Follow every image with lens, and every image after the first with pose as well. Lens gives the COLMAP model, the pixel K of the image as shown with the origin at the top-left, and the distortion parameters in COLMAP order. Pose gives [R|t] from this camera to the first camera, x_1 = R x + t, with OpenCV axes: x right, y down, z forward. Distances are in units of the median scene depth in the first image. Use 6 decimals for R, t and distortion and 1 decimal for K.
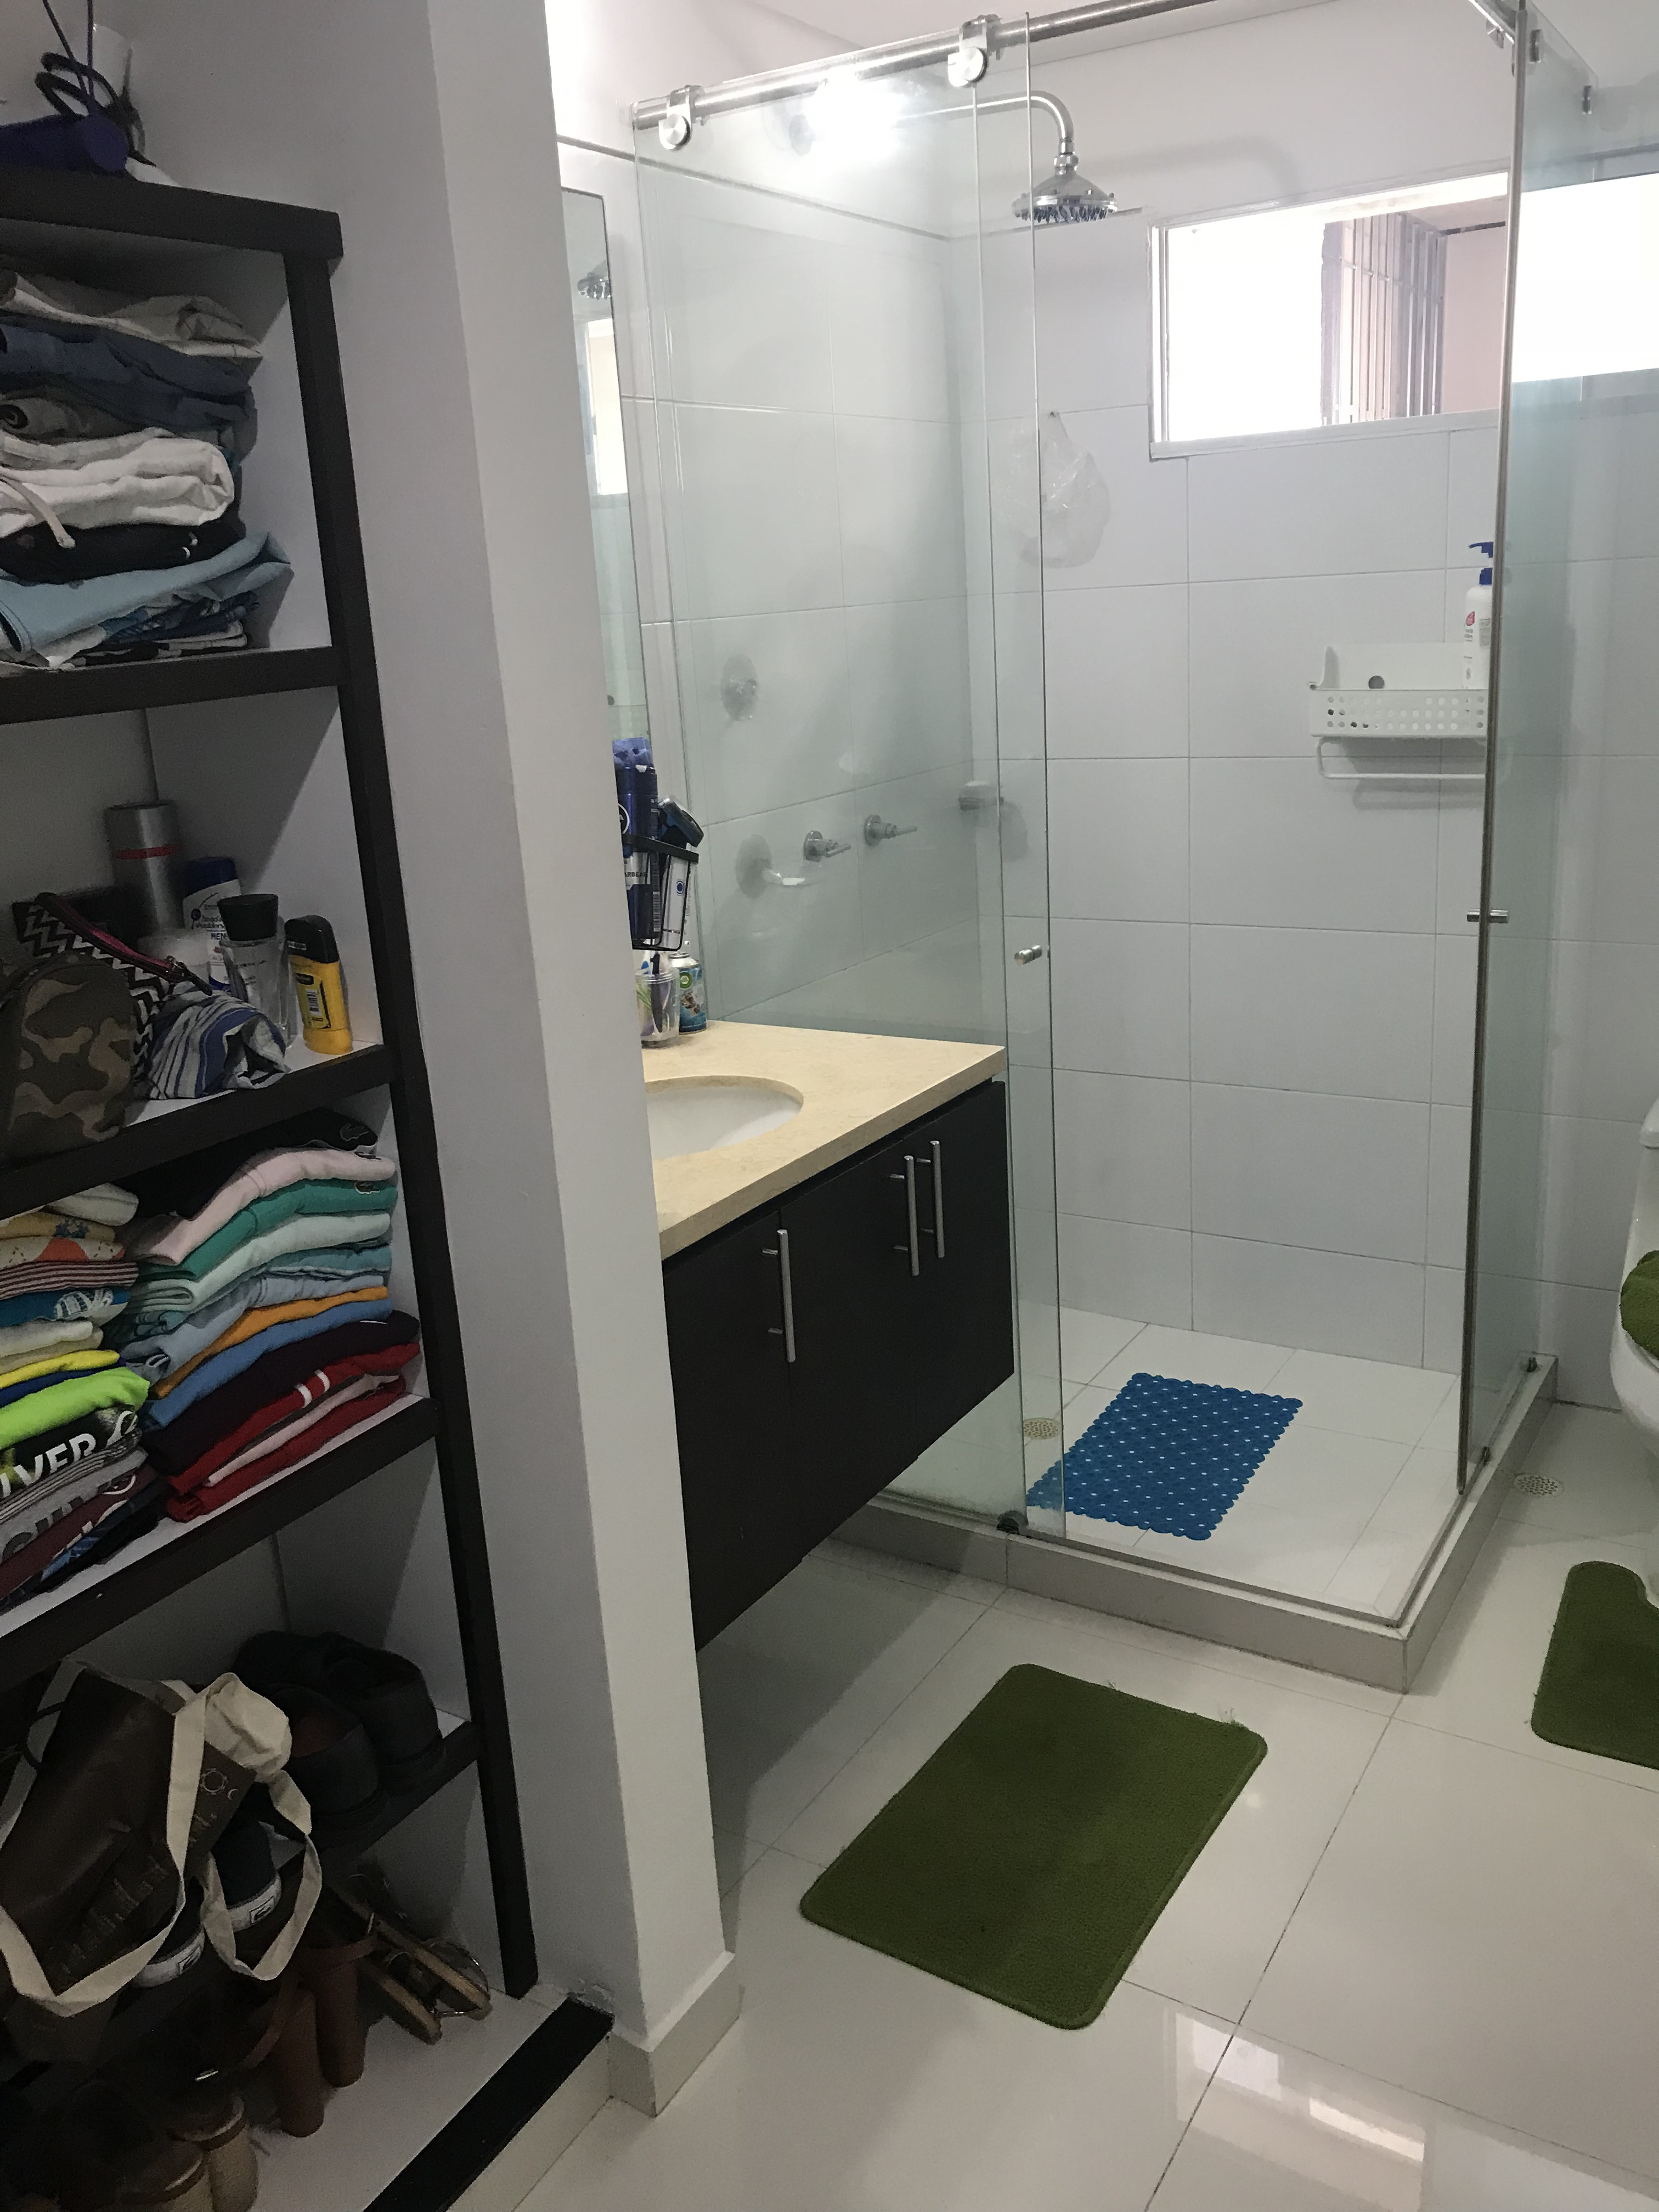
lens RADIAL K [[1820.3, 0, 829.5], [0, 1820.3, 1087.5], [0, 0, 1]] dist [0.069963, -0.064370]
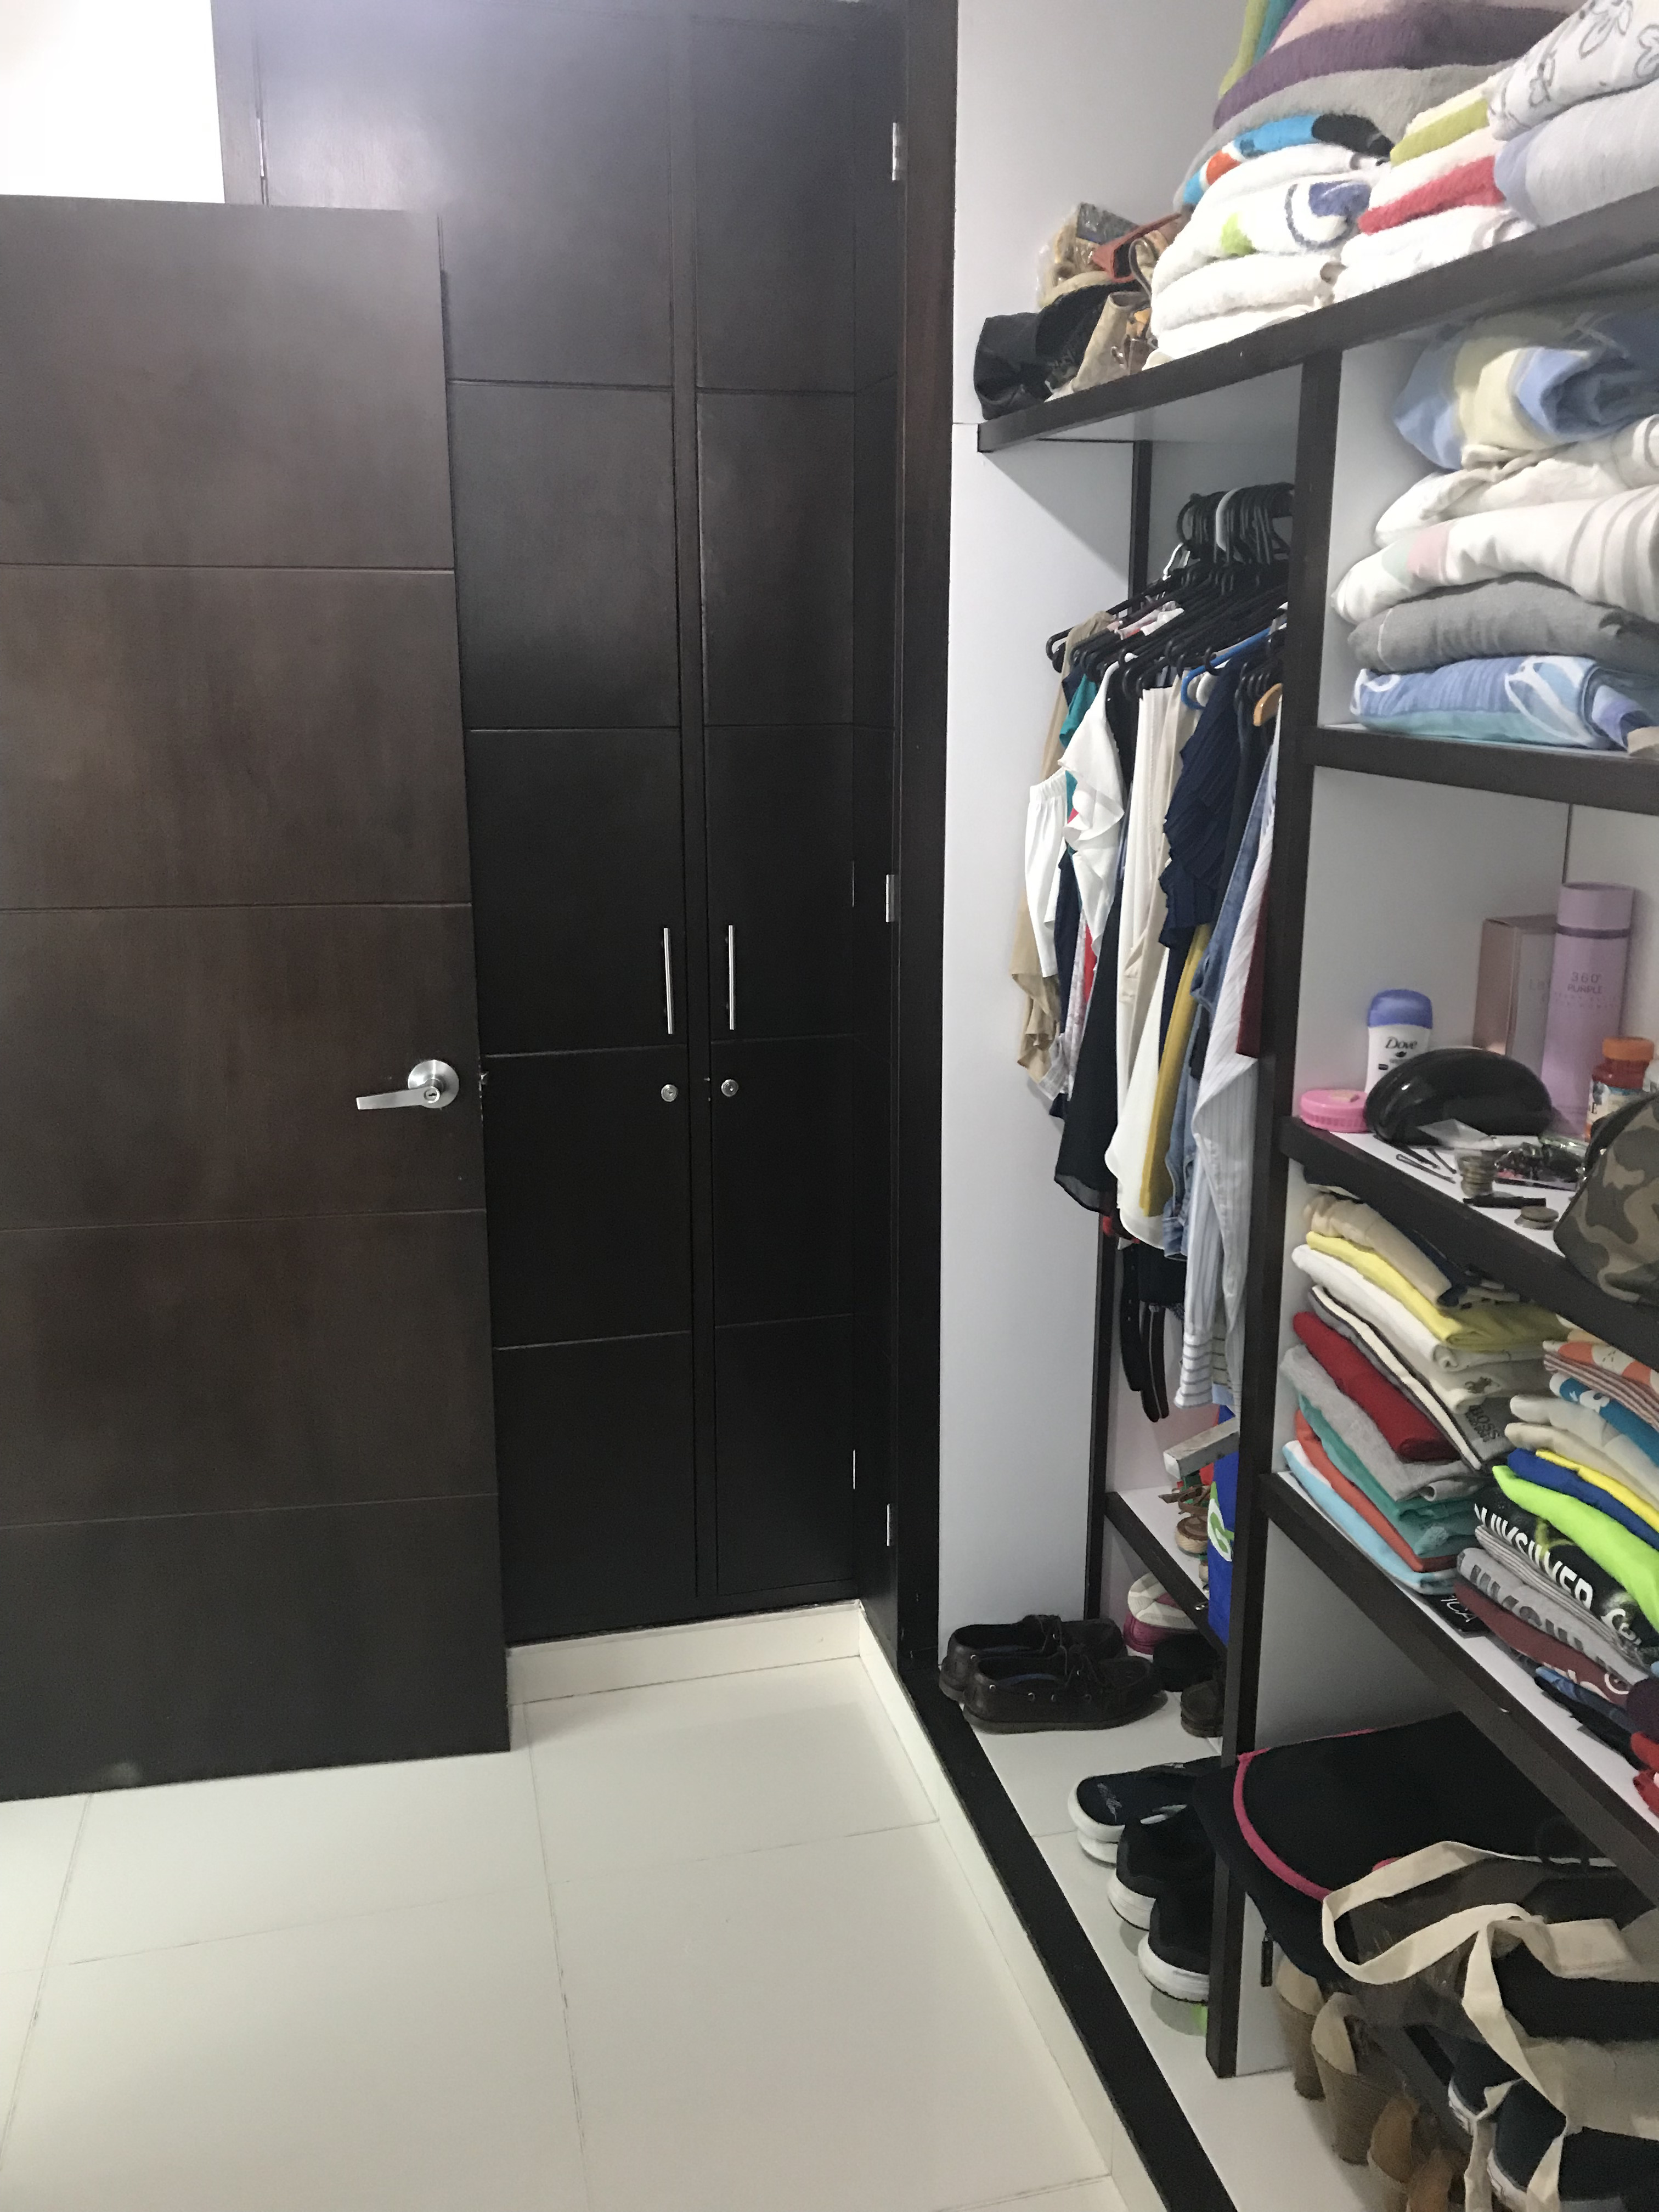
lens RADIAL K [[1808.0, 0, 829.5], [0, 1808.0, 1106.0], [0, 0, 1]] dist [0.046762, -0.064422]
pose [[-0.700602, 0.236113, -0.673355, 0.124411], [-0.154061, 0.871355, 0.465838, -0.116164], [0.696722, 0.430105, -0.574097, 0.354904]]
